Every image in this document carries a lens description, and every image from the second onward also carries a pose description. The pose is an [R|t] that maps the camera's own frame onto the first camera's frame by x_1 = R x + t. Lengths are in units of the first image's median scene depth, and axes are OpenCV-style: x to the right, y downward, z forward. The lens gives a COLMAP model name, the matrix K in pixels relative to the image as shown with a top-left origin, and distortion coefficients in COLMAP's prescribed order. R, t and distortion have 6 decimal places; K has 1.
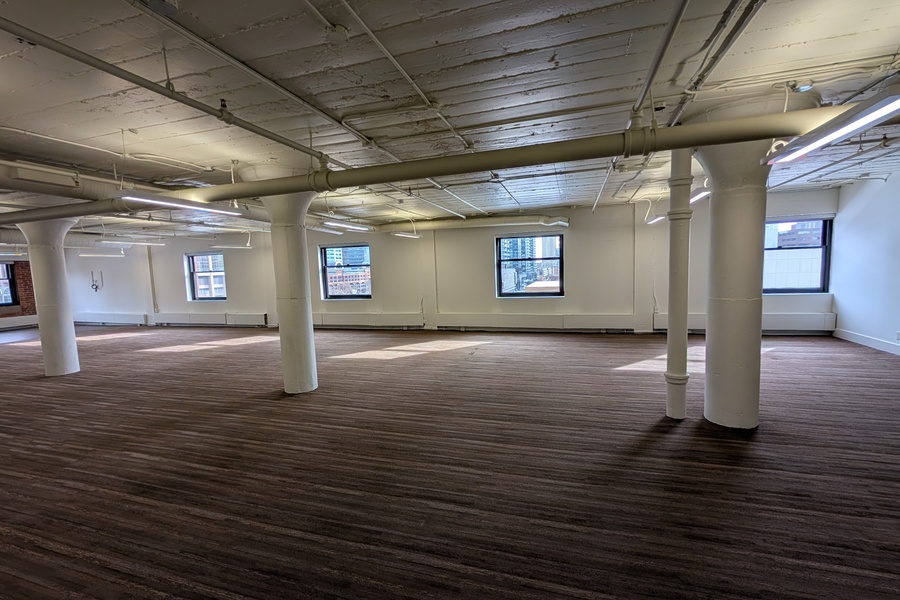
lens RADIAL K [[385.5, 0, 451.0], [0, 385.5, 303.7], [0, 0, 1]] dist [0.000831, -0.000061]
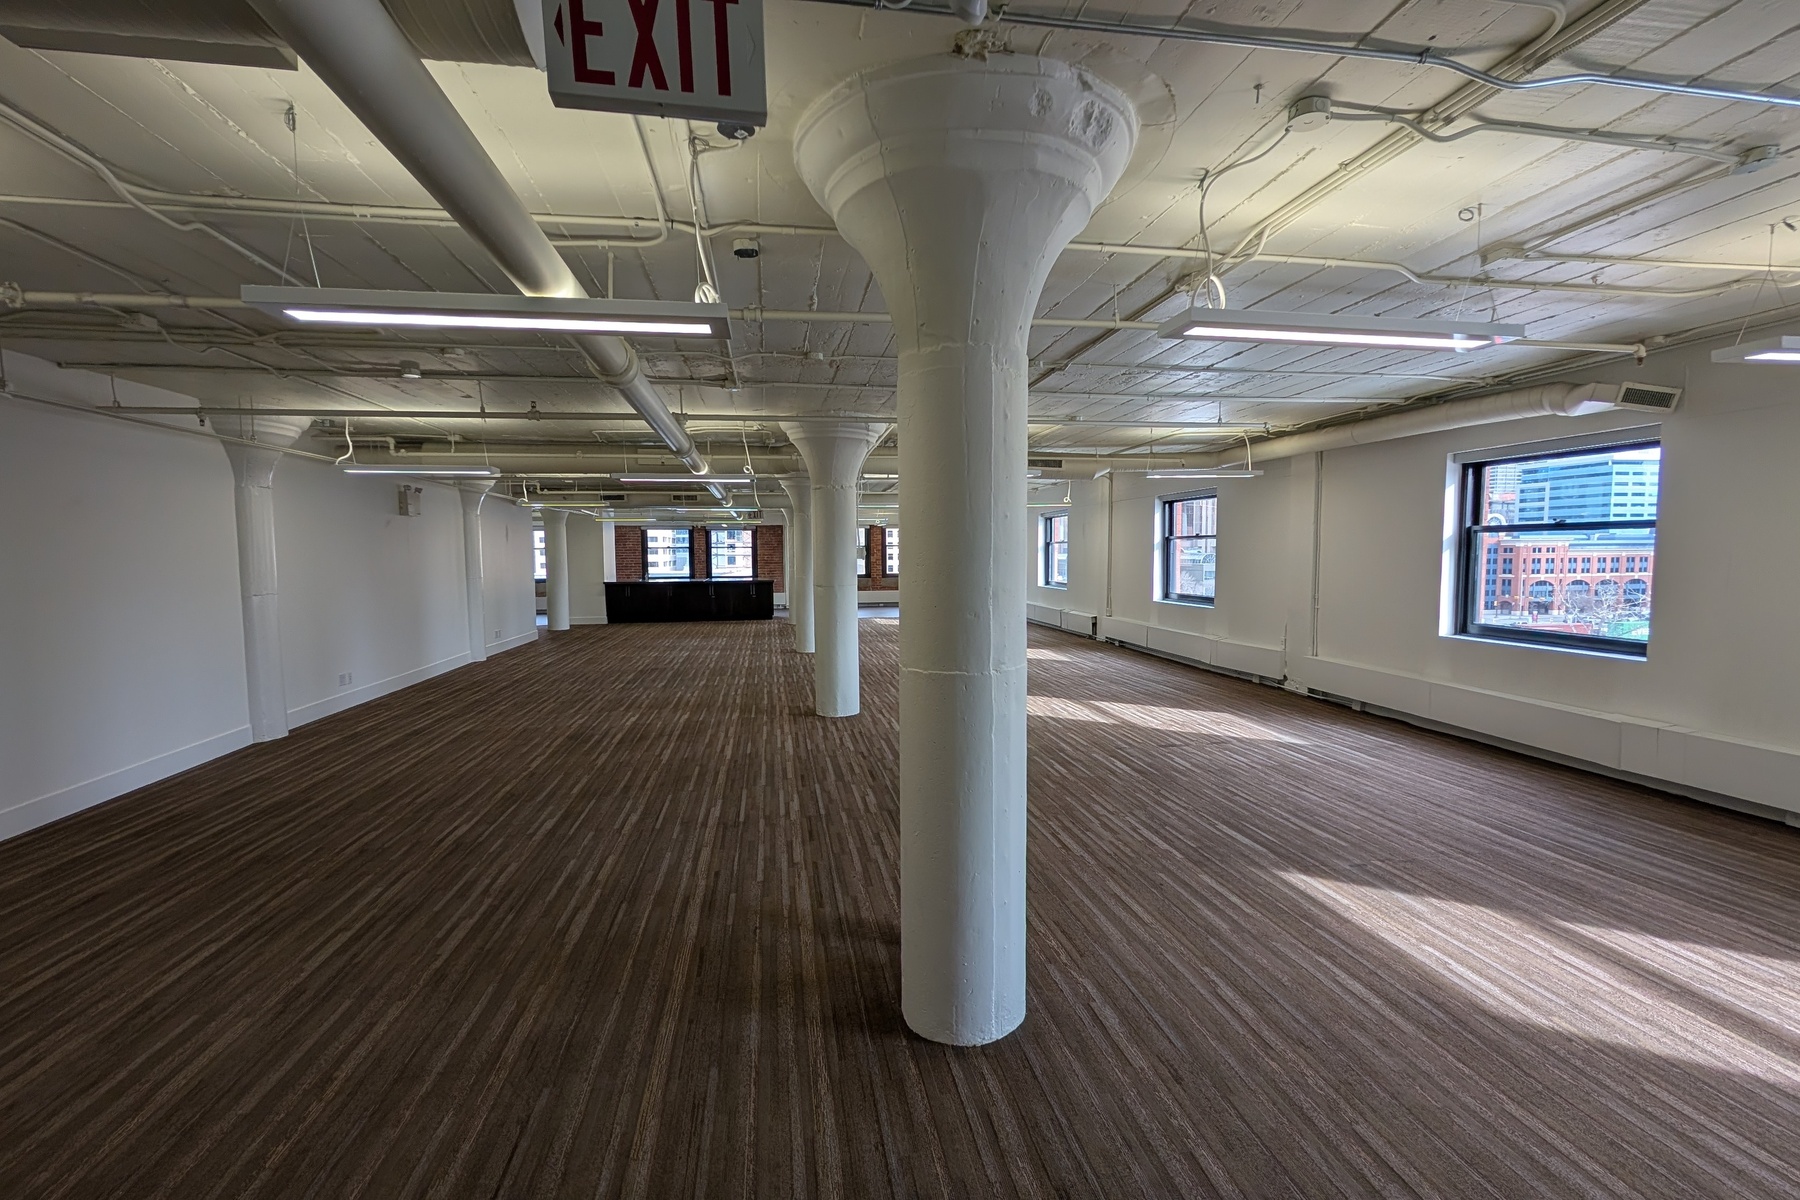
lens RADIAL K [[775.4, 0, 902.5], [0, 775.4, 610.5], [0, 0, 1]] dist [-0.000241, 0.000062]
pose [[0.453085, 0.098372, -0.886023, 0.499738], [-0.086015, 0.994080, 0.066384, -0.041912], [0.887308, 0.046134, 0.458864, 0.230990]]
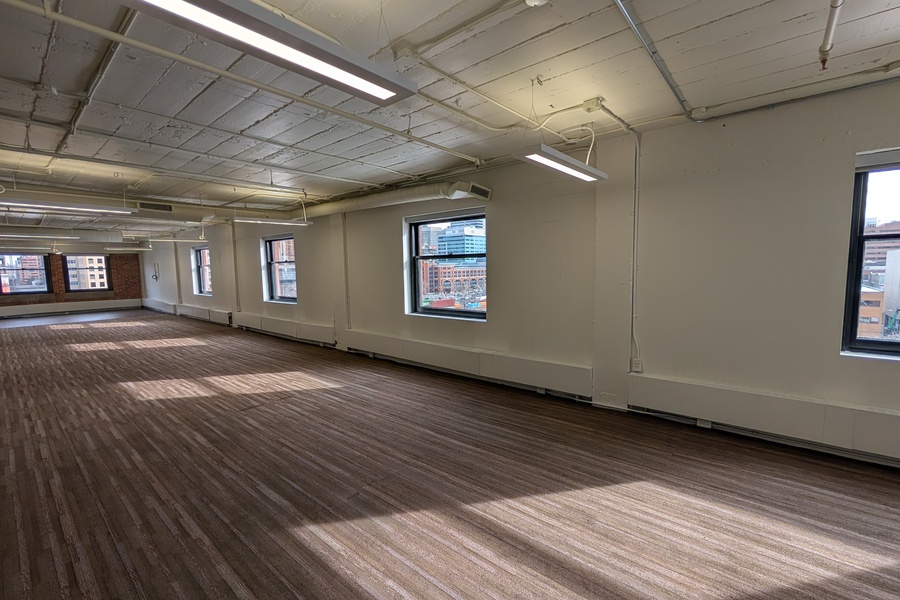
lens RADIAL K [[385.5, 0, 451.0], [0, 385.5, 303.7], [0, 0, 1]] dist [0.000831, -0.000061]
pose [[0.920930, 0.055448, -0.385763, 0.427305], [-0.048717, 0.998442, 0.027210, -0.053664], [0.386671, -0.006265, 0.922196, 0.404432]]
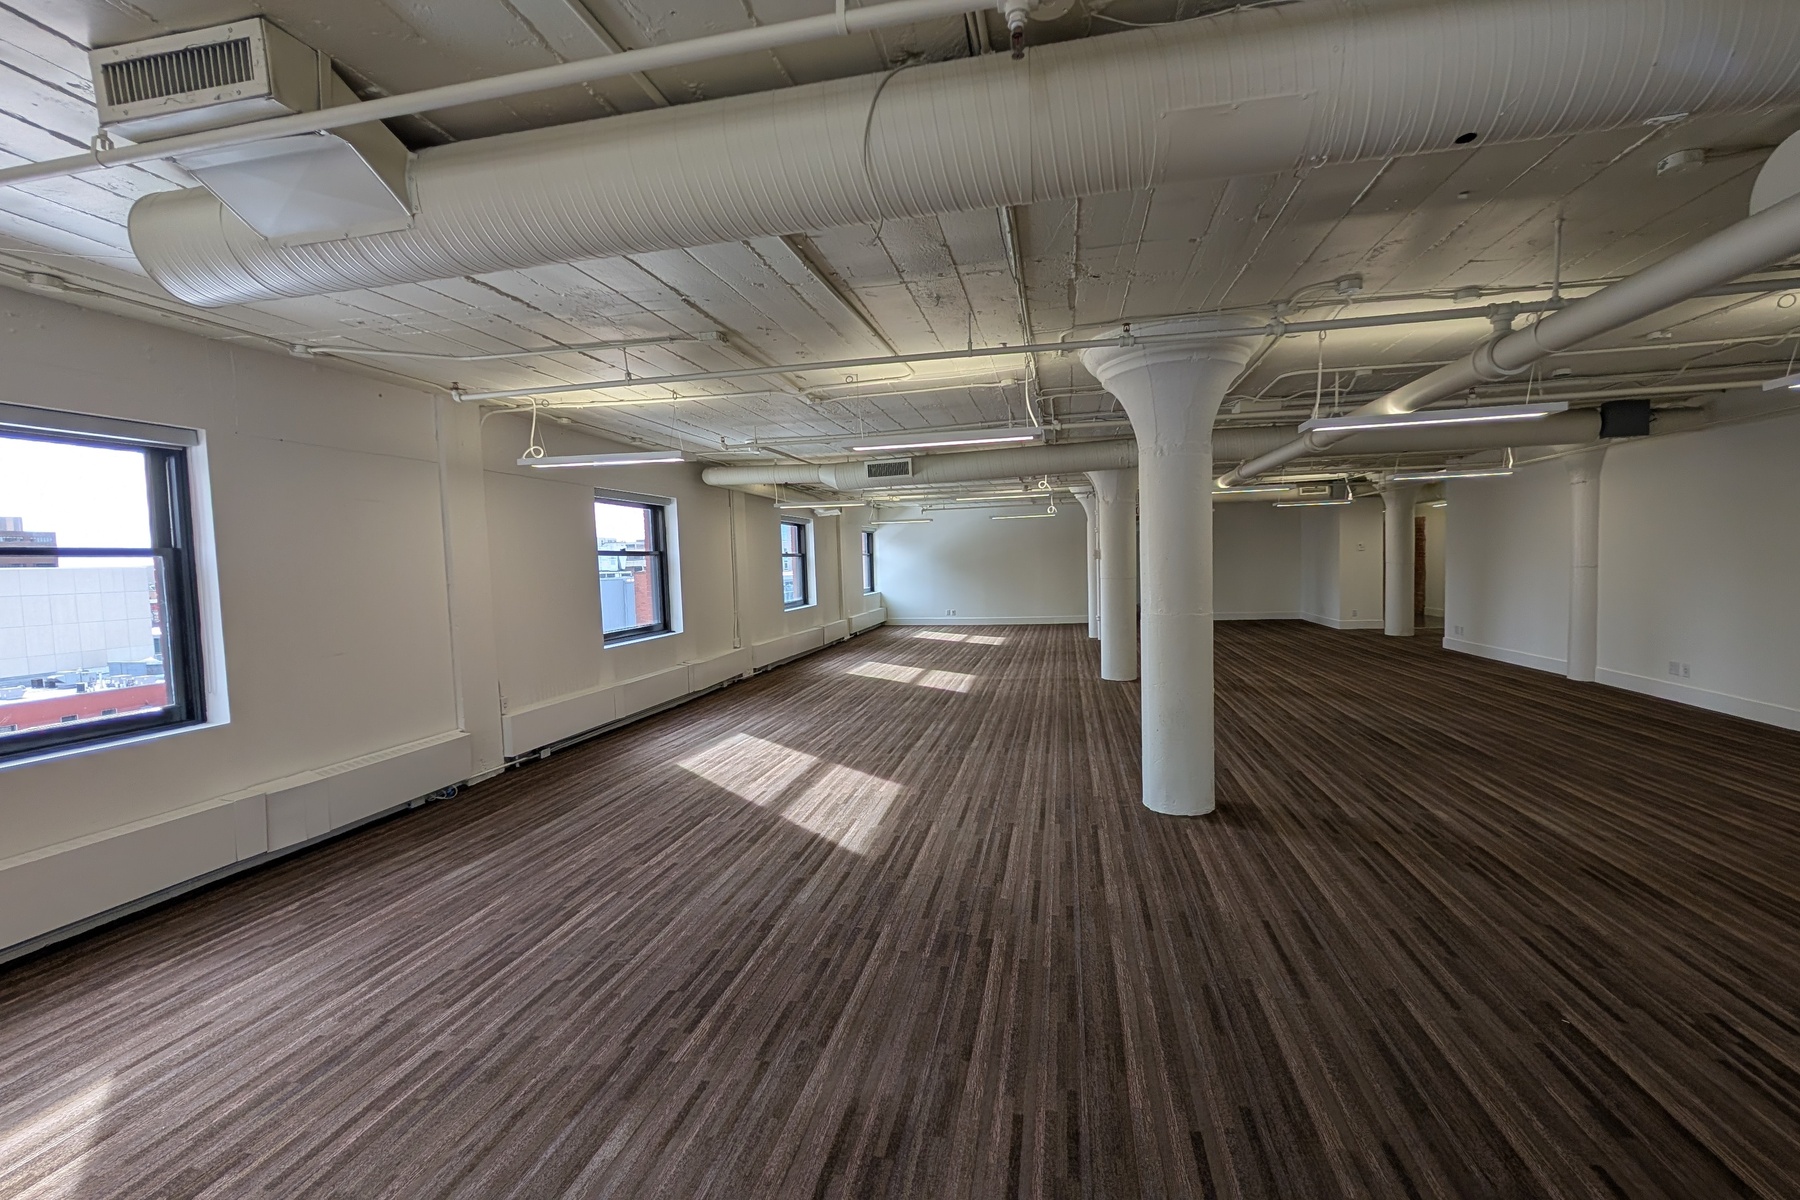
lens RADIAL K [[771.0, 0, 902.0], [0, 771.0, 607.4], [0, 0, 1]] dist [0.000831, -0.000061]
pose [[-0.107733, -0.023179, 0.993910, -0.196251], [0.119833, 0.992137, 0.036127, -0.050016], [-0.986931, 0.122995, -0.104109, 0.597572]]
